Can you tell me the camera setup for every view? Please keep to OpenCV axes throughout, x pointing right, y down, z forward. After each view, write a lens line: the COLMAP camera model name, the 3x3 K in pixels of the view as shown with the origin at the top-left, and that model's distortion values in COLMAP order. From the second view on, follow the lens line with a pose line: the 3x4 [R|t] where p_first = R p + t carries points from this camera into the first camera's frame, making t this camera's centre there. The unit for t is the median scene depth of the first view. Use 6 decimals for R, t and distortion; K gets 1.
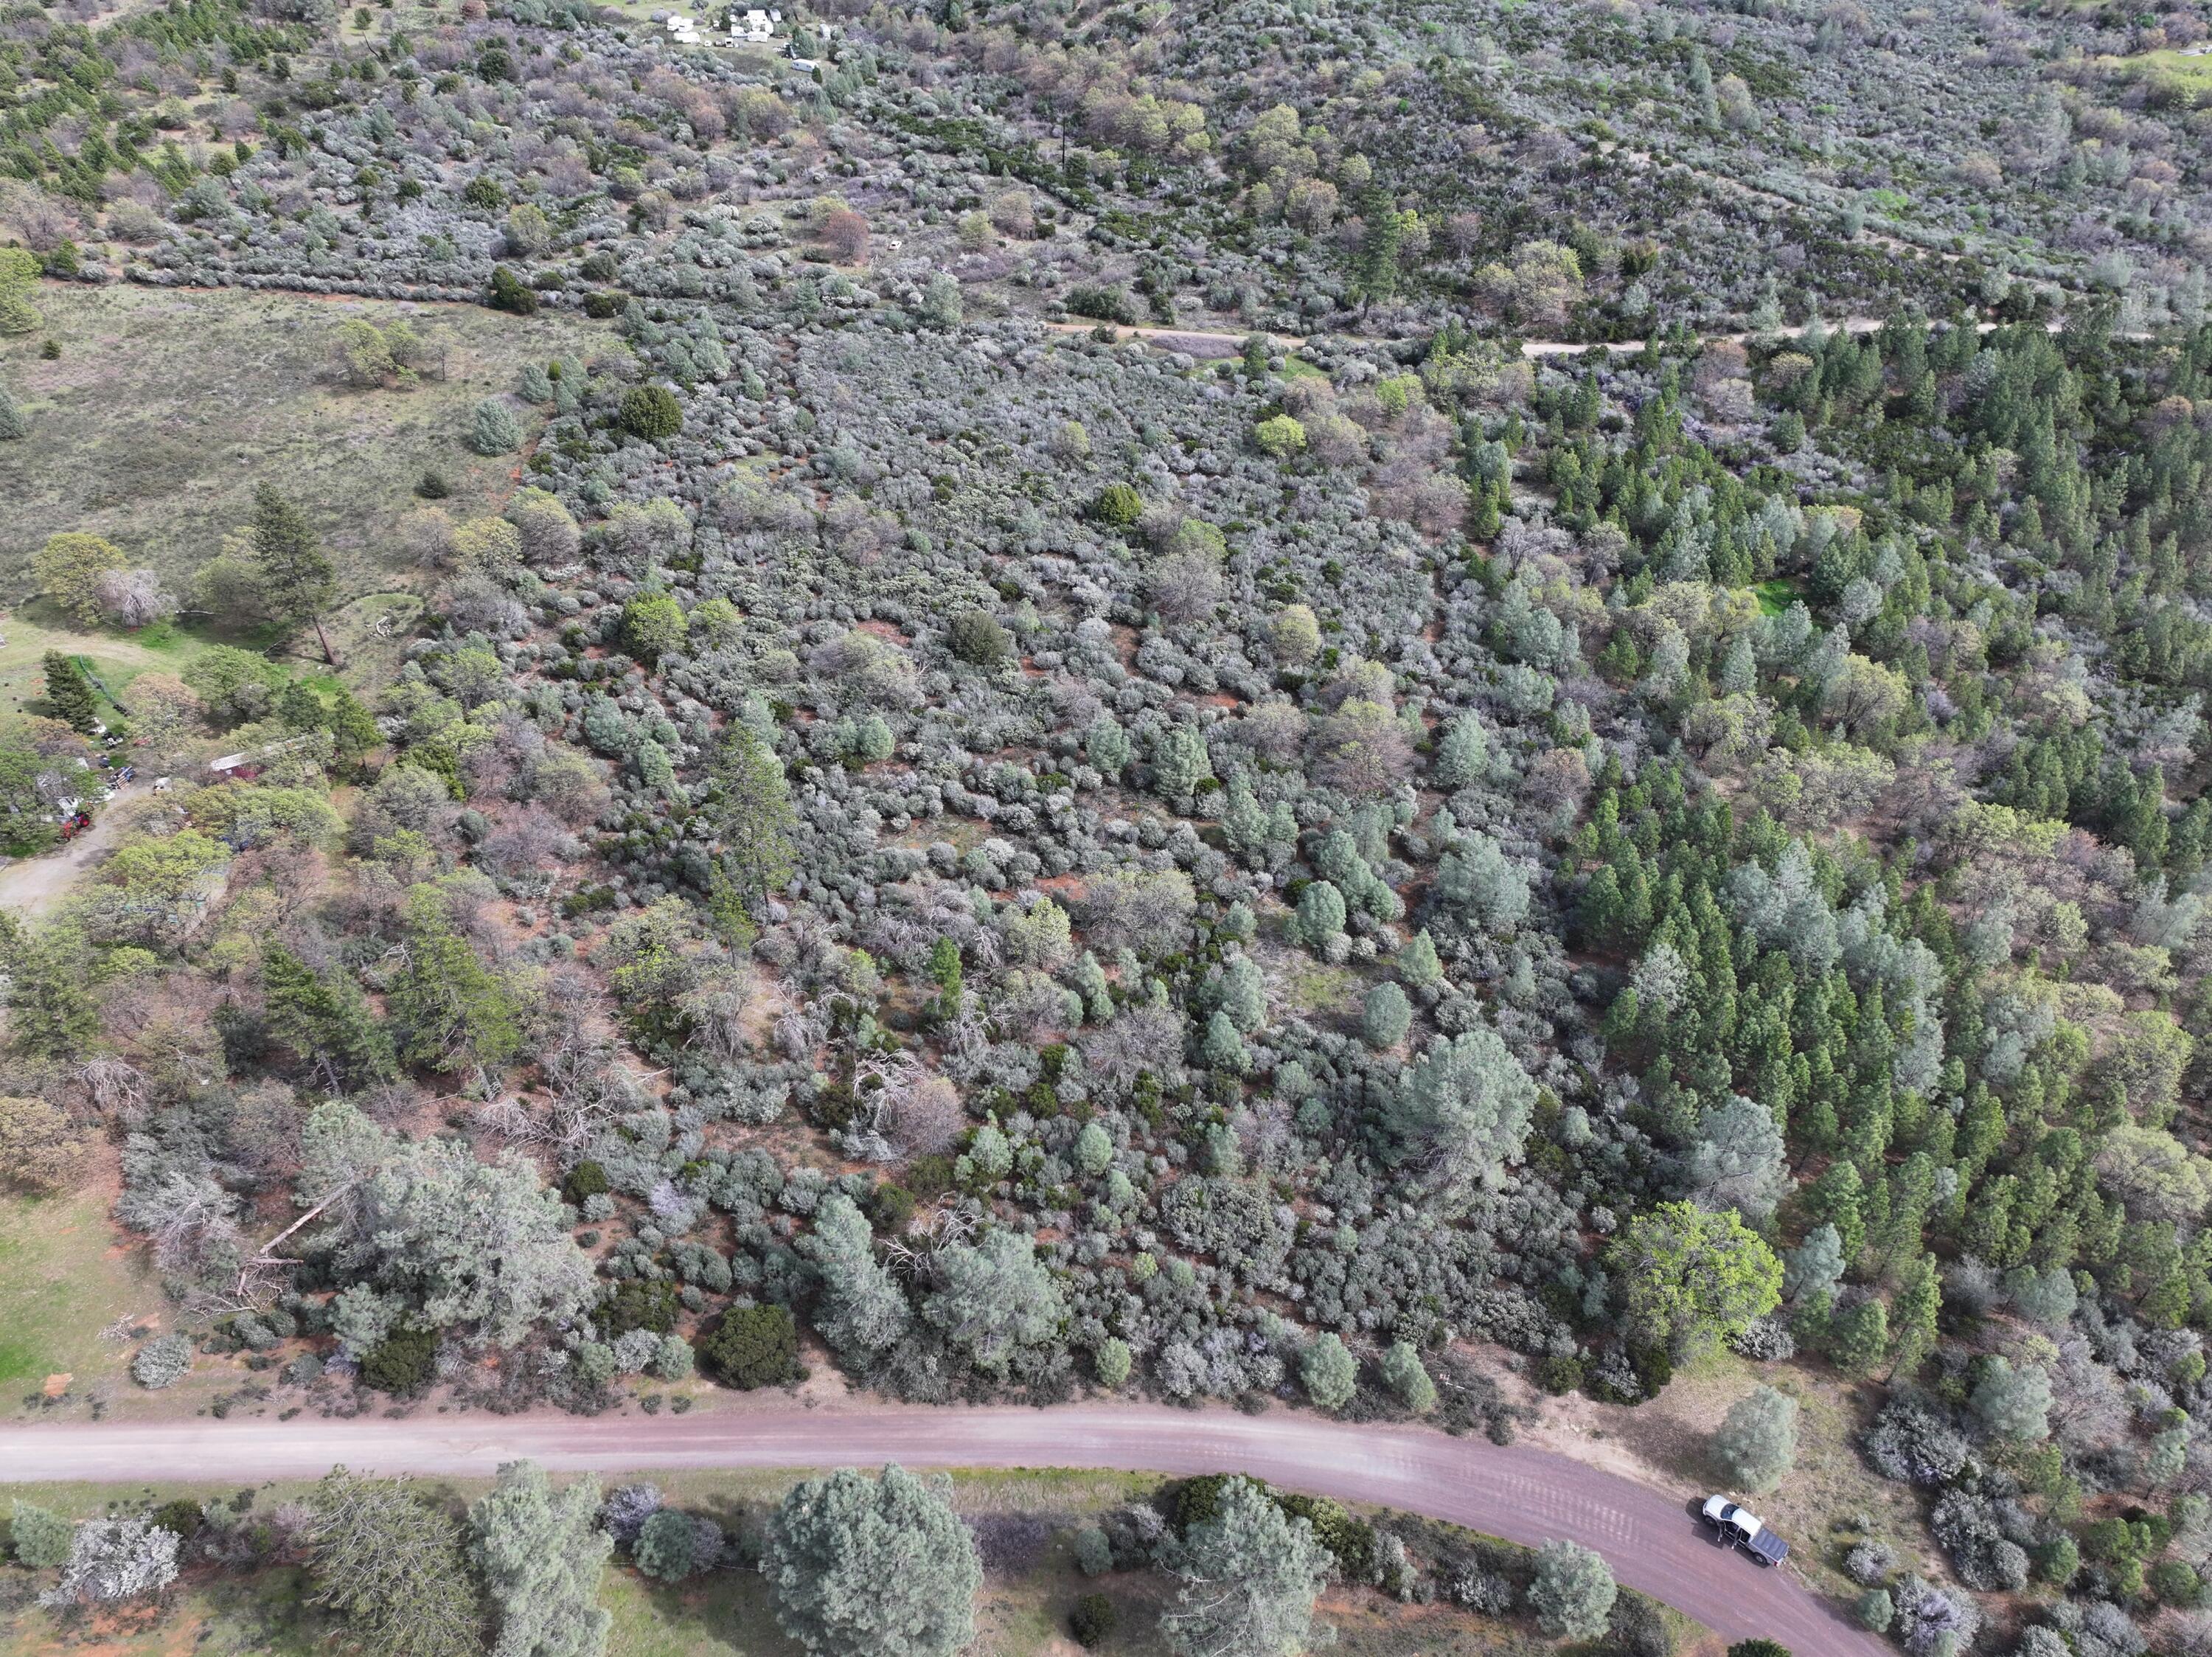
lens RADIAL K [[1577.3, 0, 1106.0], [0, 1577.3, 828.5], [0, 0, 1]] dist [0.002392, 0.016030]
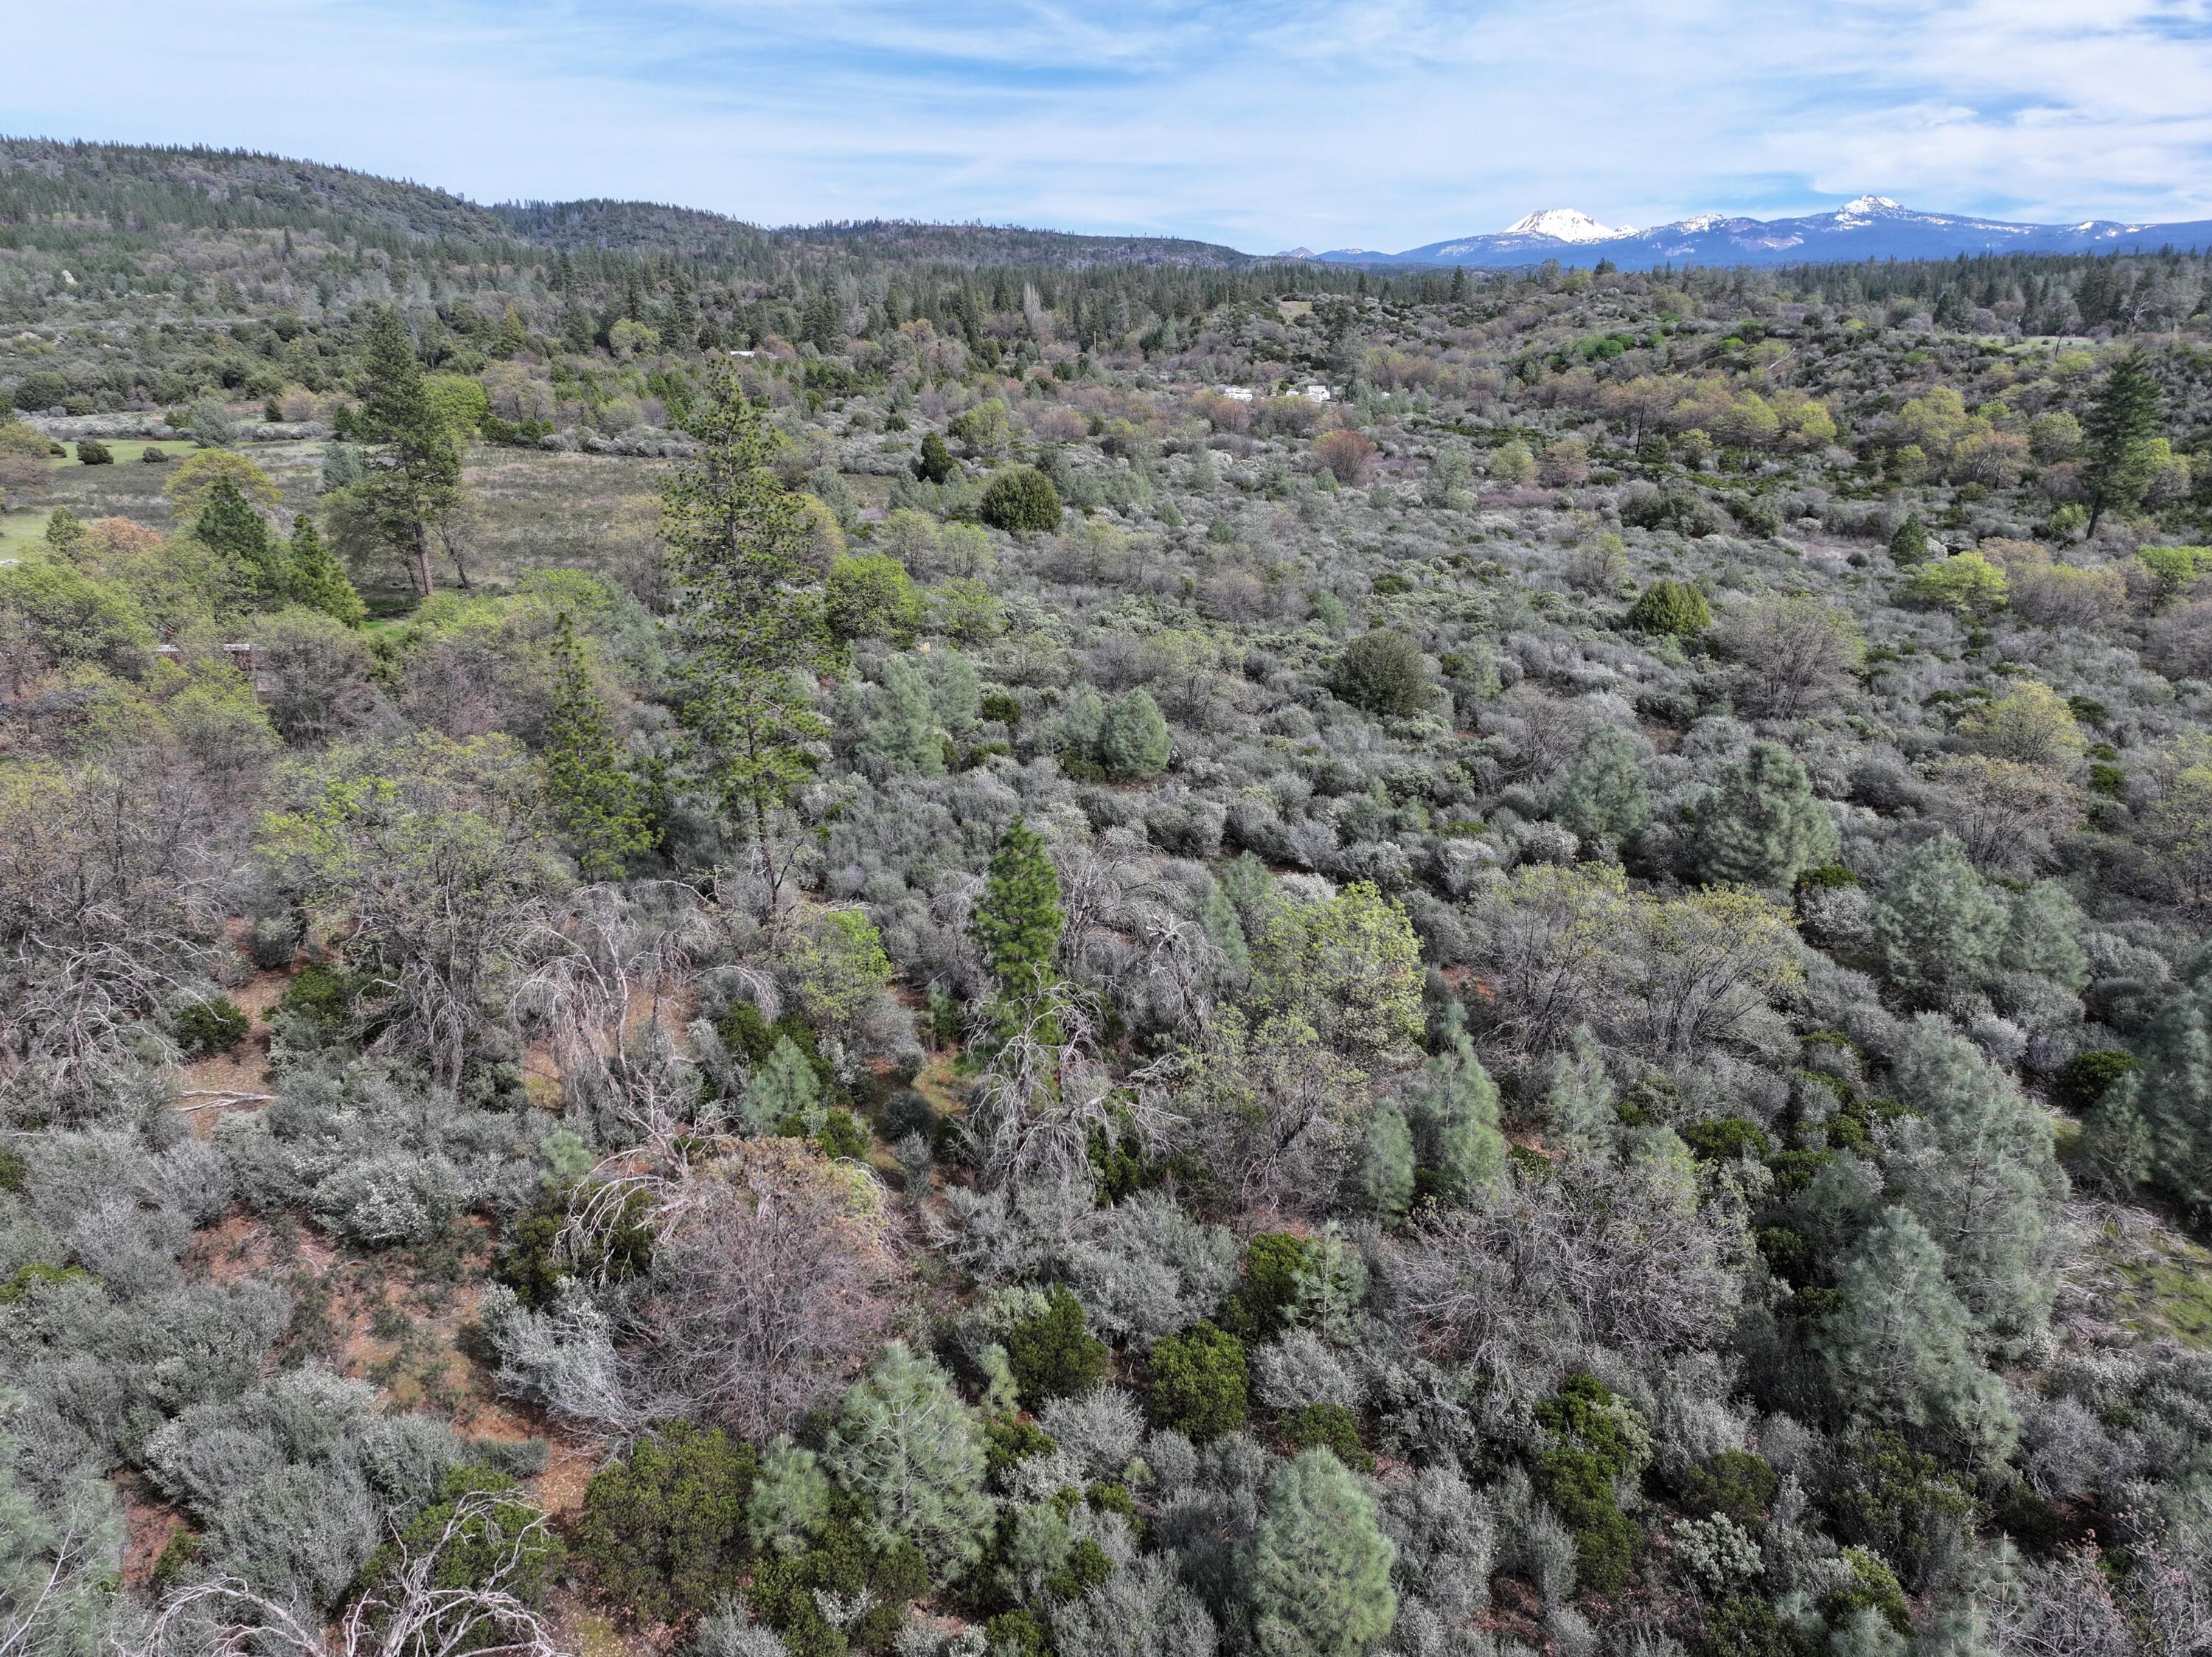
lens RADIAL K [[1592.6, 0, 1057.9], [0, 1592.6, 818.2], [0, 0, 1]] dist [0.005565, 0.009301]
pose [[0.928145, 0.096956, -0.359369, 0.024218], [-0.208111, 0.935645, -0.285057, 0.132144], [0.308604, 0.339363, 0.888593, 0.557735]]
